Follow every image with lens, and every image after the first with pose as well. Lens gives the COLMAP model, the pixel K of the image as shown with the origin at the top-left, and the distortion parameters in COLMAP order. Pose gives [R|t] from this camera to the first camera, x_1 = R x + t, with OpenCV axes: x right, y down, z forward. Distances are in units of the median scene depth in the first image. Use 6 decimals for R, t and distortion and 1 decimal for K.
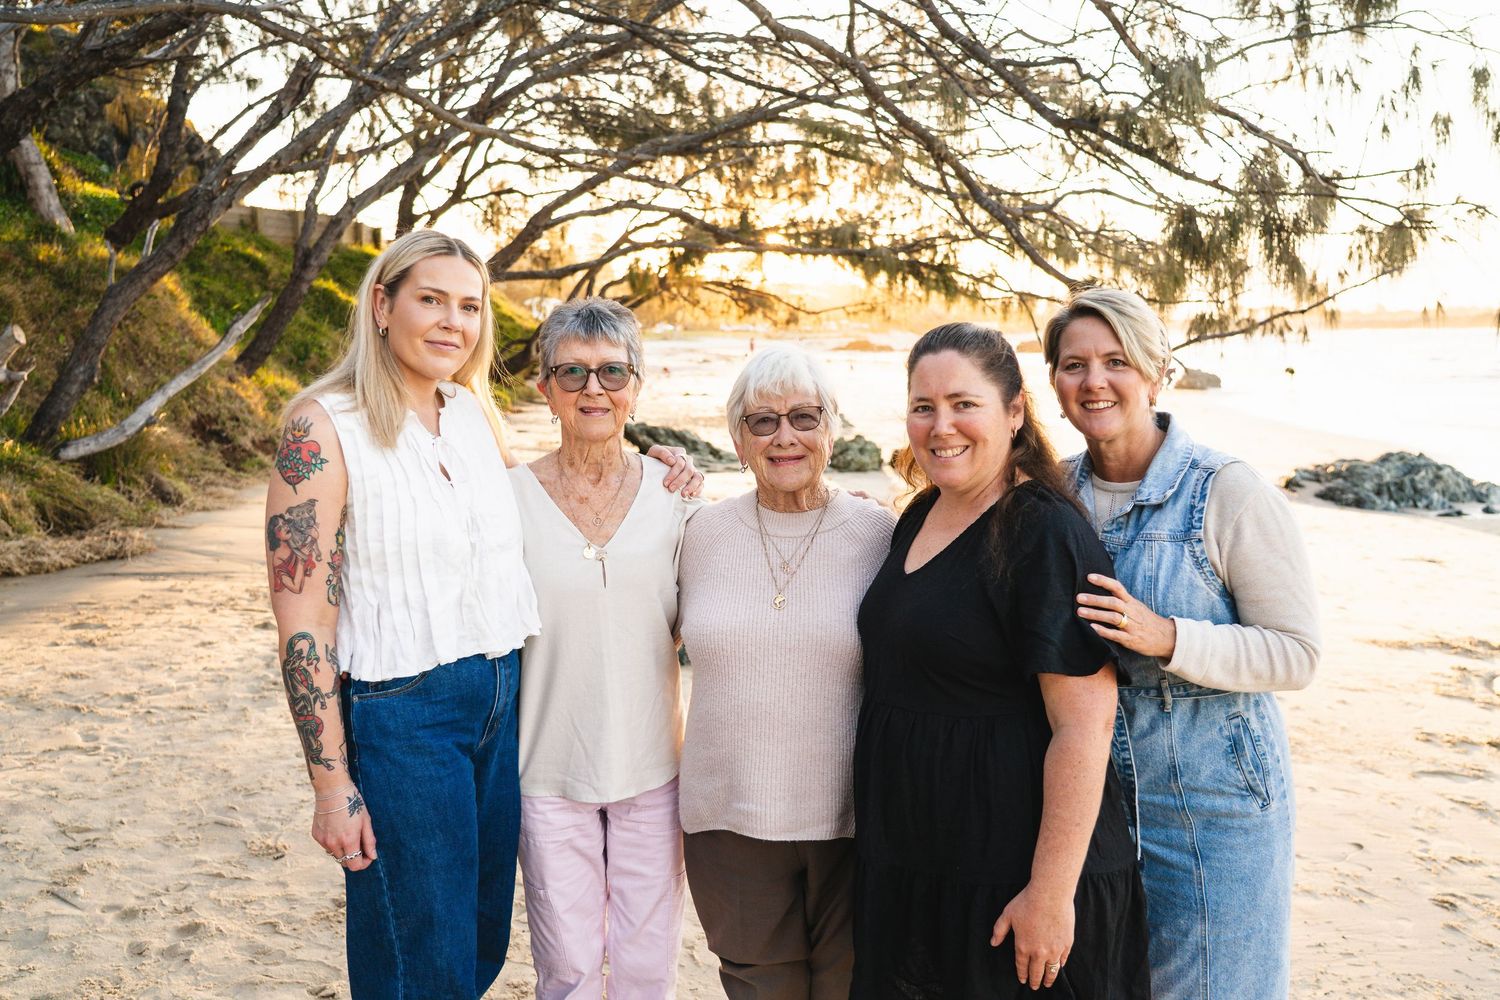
lens RADIAL K [[1303.5, 0, 750.0], [0, 1303.5, 500.0], [0, 0, 1]] dist [-0.057824, 0.104264]
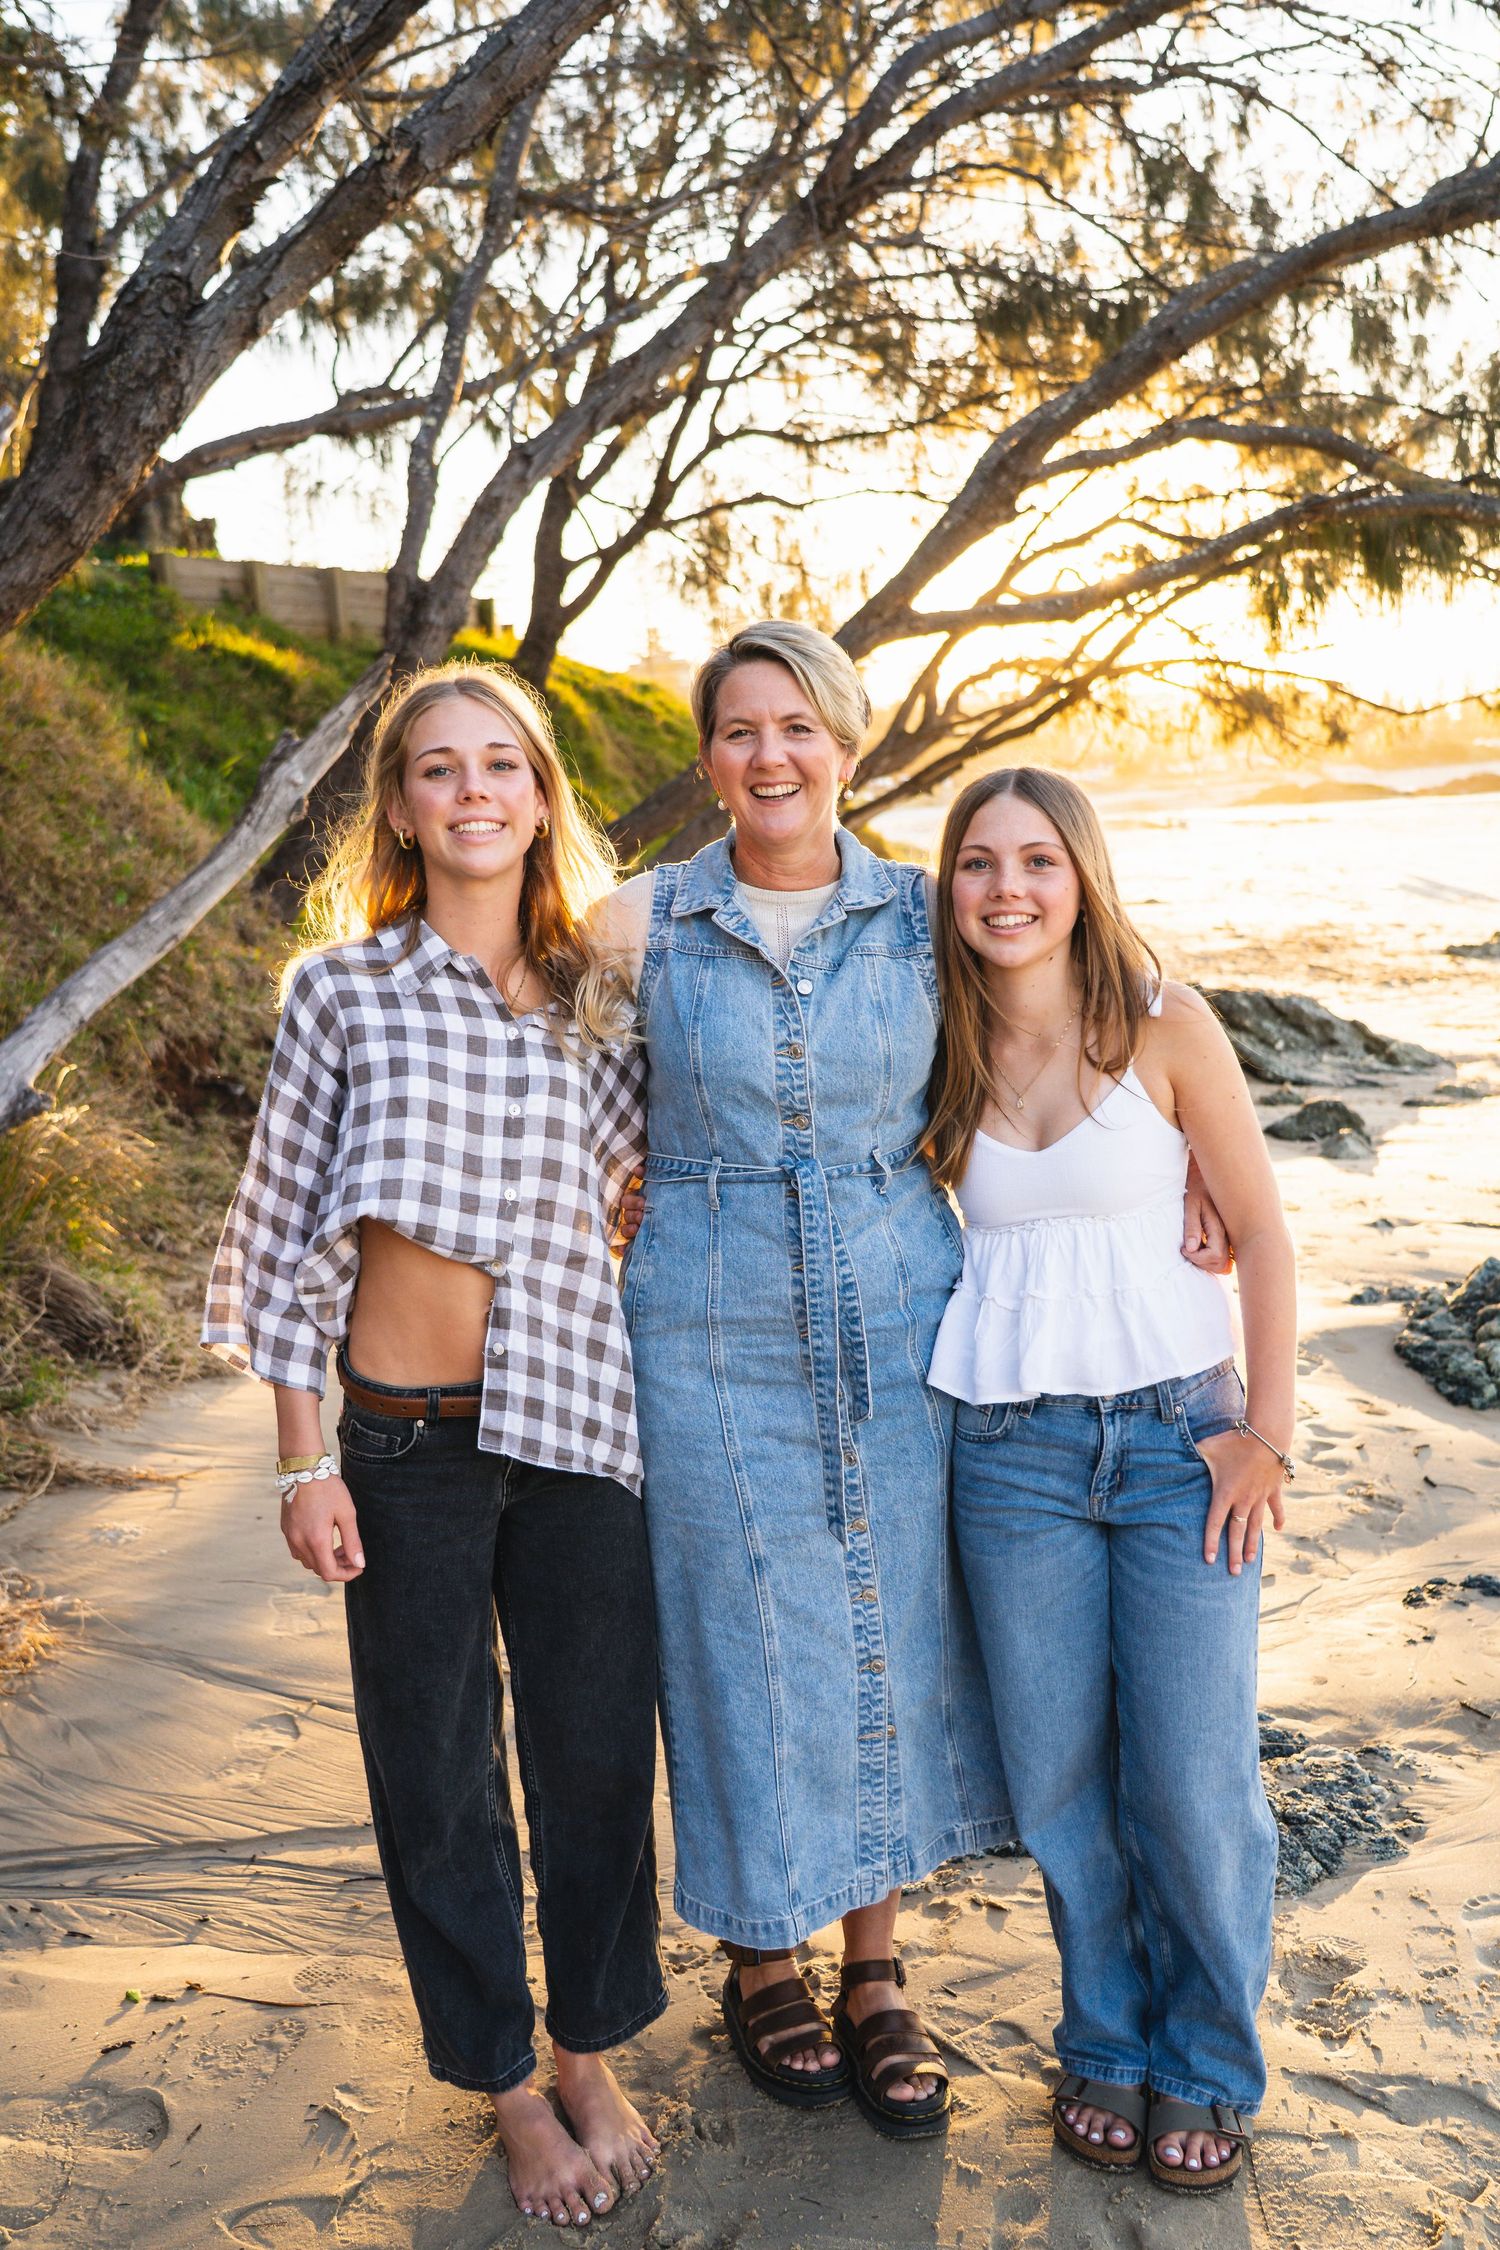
lens RADIAL K [[2204.6, 0, 753.6], [0, 2204.6, 1116.9], [0, 0, 1]] dist [0.009735, 0.113709]
pose [[0.989469, -0.038505, -0.139531, -0.164554], [0.040899, 0.999061, 0.014325, -0.042849], [0.138848, -0.019881, 0.990114, 0.377488]]
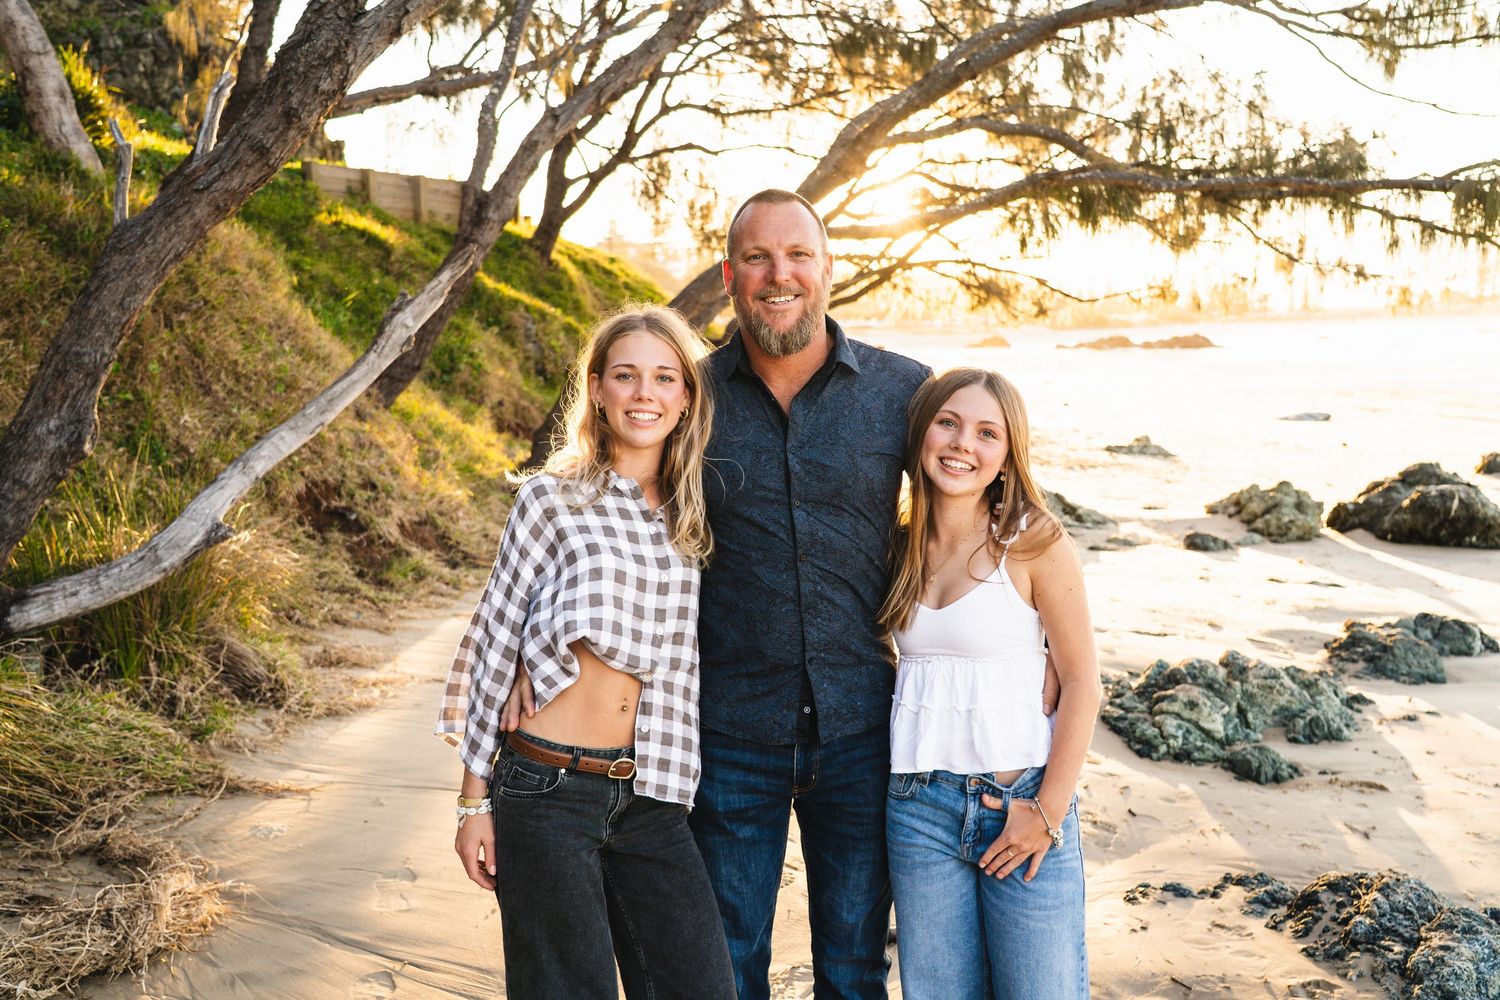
lens RADIAL K [[1374.8, 0, 745.0], [0, 1374.8, 495.1], [0, 0, 1]] dist [-0.026197, 0.100826]
pose [[0.996780, -0.002096, -0.080163, -0.177327], [0.001442, 0.999965, -0.008214, -0.051015], [0.080178, 0.008072, 0.996748, 0.394951]]
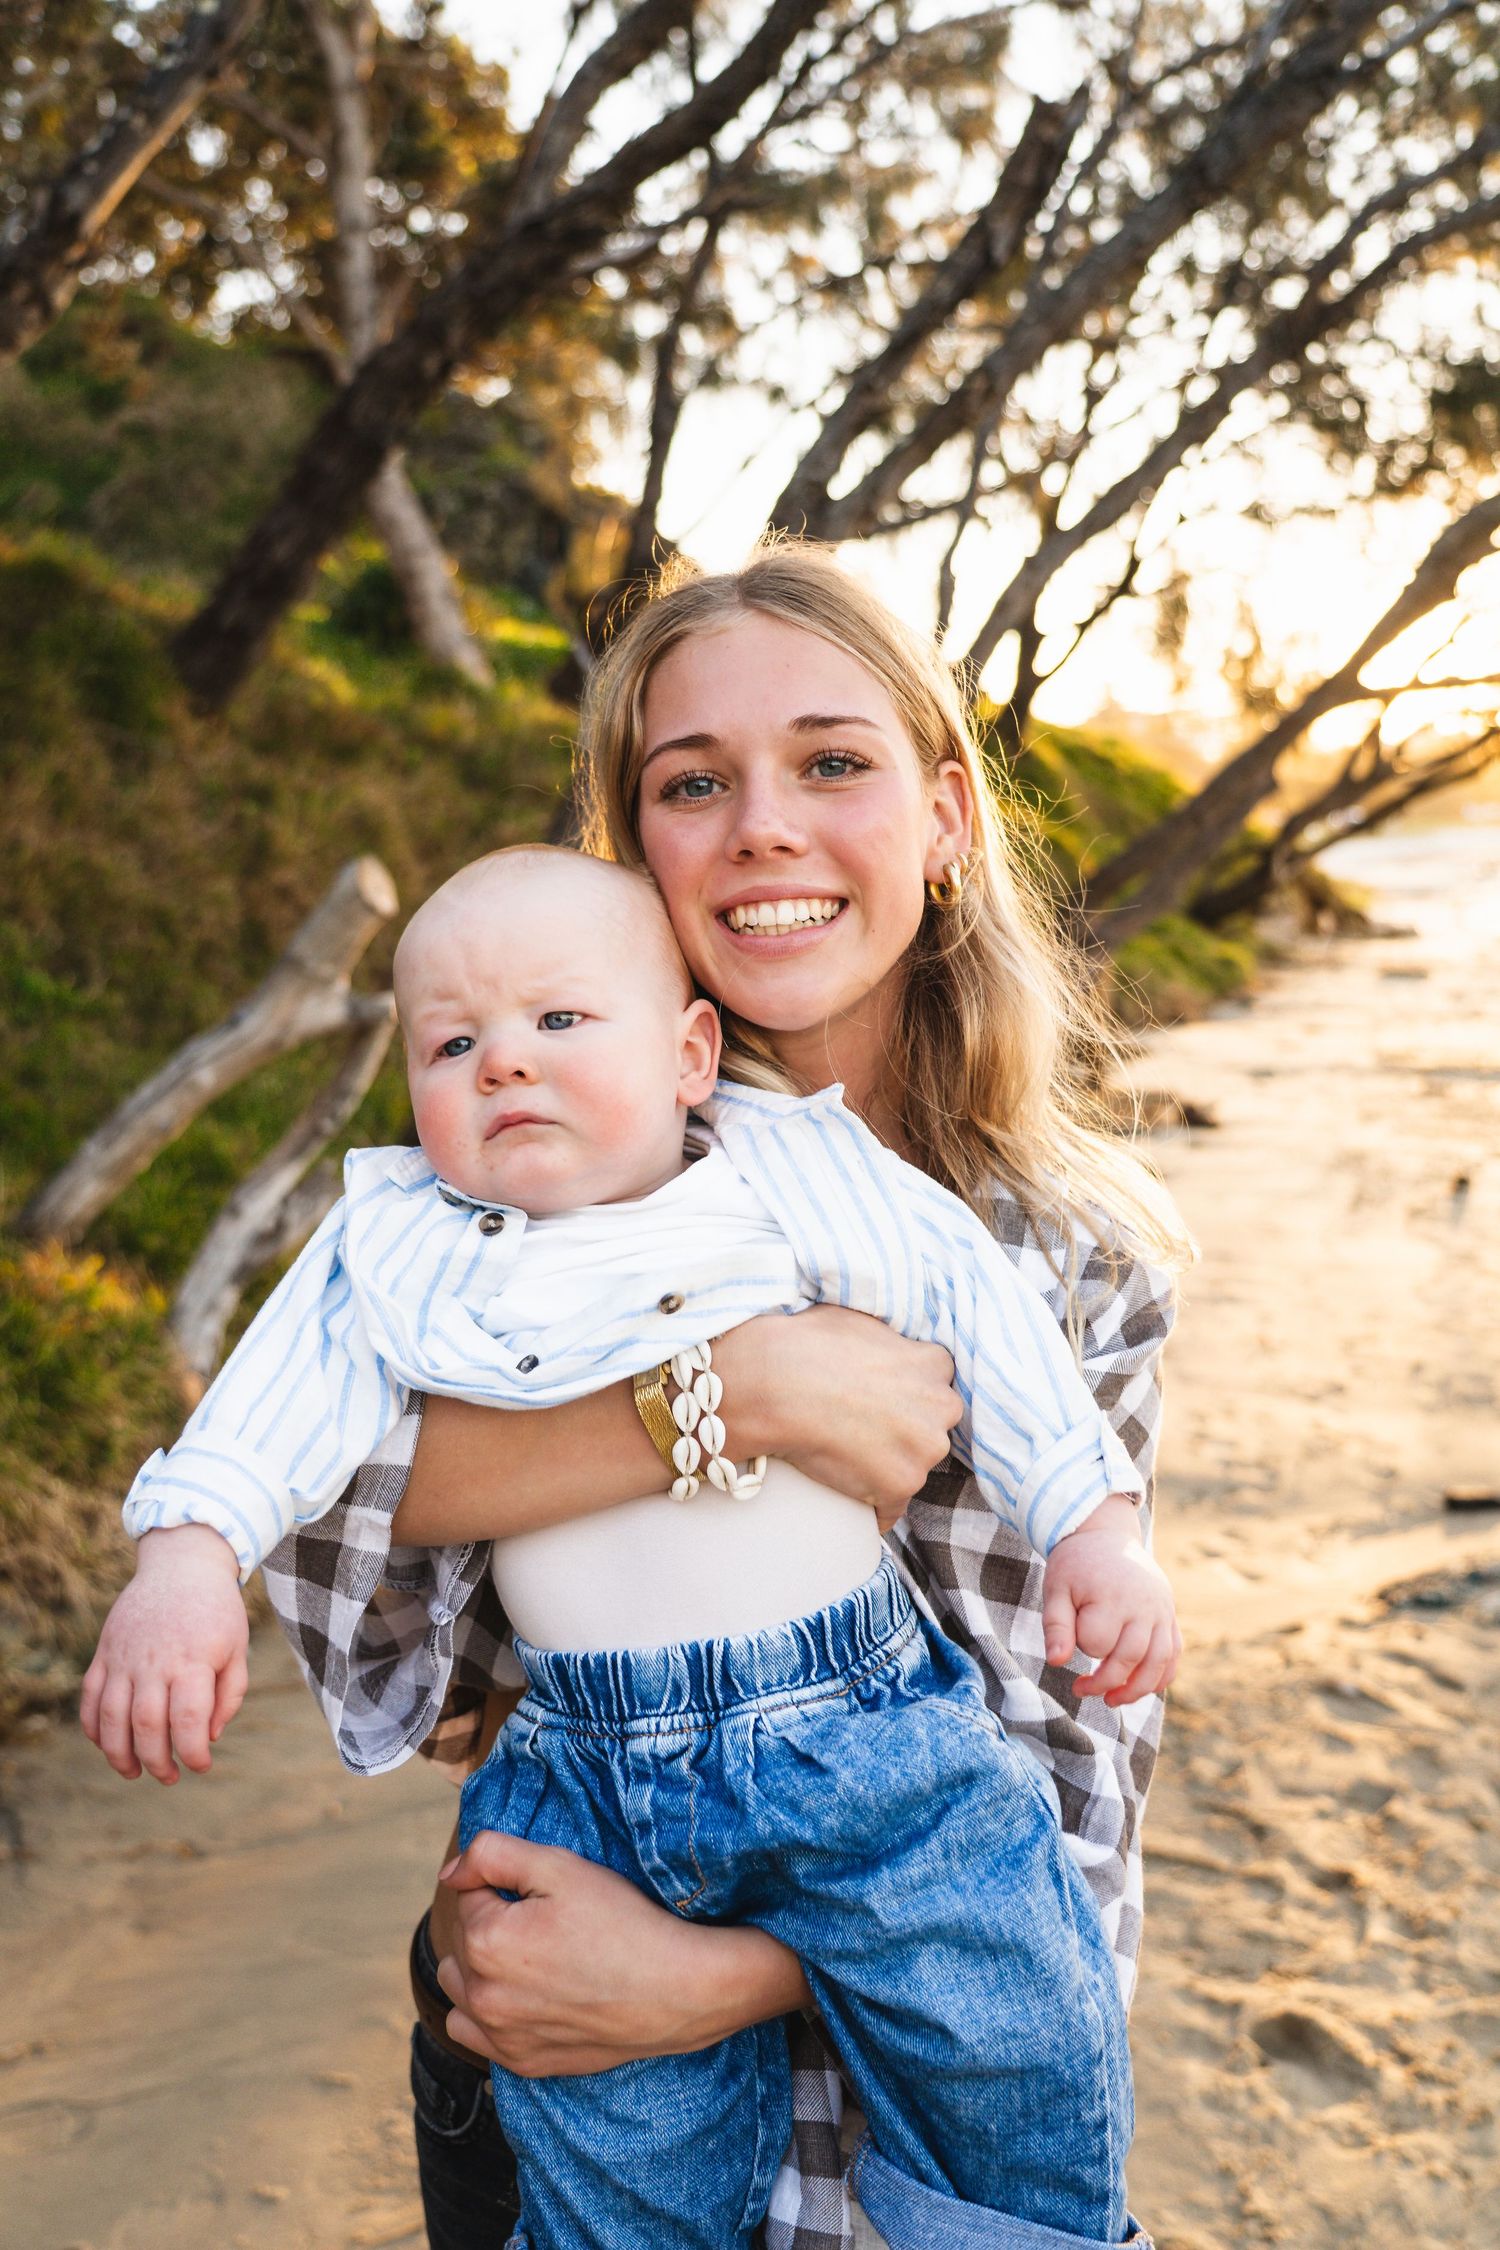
lens RADIAL K [[2062.2, 0, 756.6], [0, 2062.2, 1103.3], [0, 0, 1]] dist [-0.026197, 0.100826]
pose [[0.938811, -0.026166, -0.343439, -0.160477], [0.025044, 0.999657, -0.007703, -0.035891], [0.343522, -0.001370, 0.939144, 0.293446]]
